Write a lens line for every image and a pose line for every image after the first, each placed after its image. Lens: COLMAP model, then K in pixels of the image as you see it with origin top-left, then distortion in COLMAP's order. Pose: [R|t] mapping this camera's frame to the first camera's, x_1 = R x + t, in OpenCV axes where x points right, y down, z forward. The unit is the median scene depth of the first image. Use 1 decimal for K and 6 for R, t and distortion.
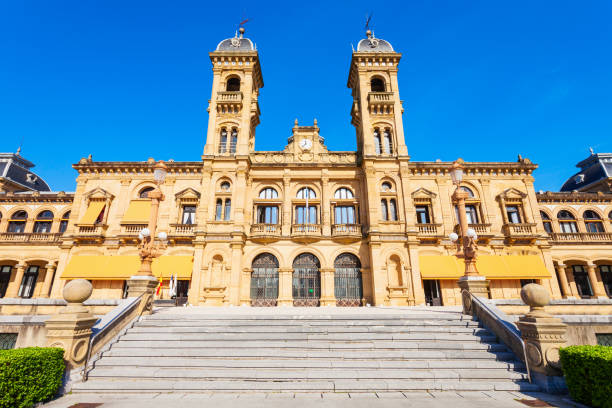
lens RADIAL K [[302.4, 0, 302.1], [0, 302.4, 205.3], [0, 0, 1]] dist [-0.010299, 0.000106]
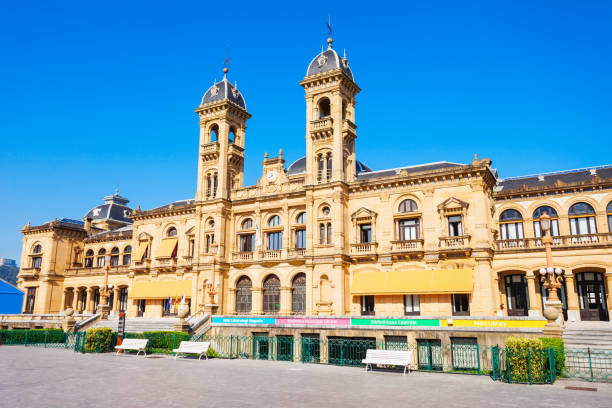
lens RADIAL K [[488.7, 0, 306.0], [0, 488.7, 204.0], [0, 0, 1]] dist [0.003105, 0.002947]
pose [[0.863568, -0.107287, -0.492687, 1.036860], [0.152242, 0.986978, 0.051923, -0.182153], [0.480701, -0.119847, 0.868656, -0.535106]]
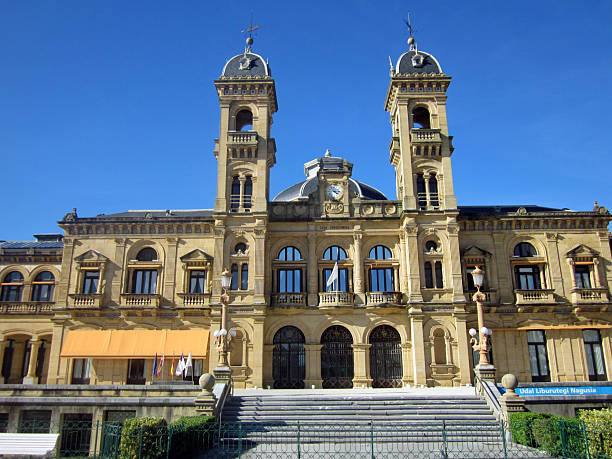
lens RADIAL K [[549.1, 0, 293.9], [0, 549.1, 205.9], [0, 0, 1]] dist [-0.043700, 0.004376]
pose [[0.999690, -0.011965, -0.021853, -0.066736], [0.012067, 0.999917, 0.004543, -0.180517], [0.021796, -0.004805, 0.999751, -0.519435]]
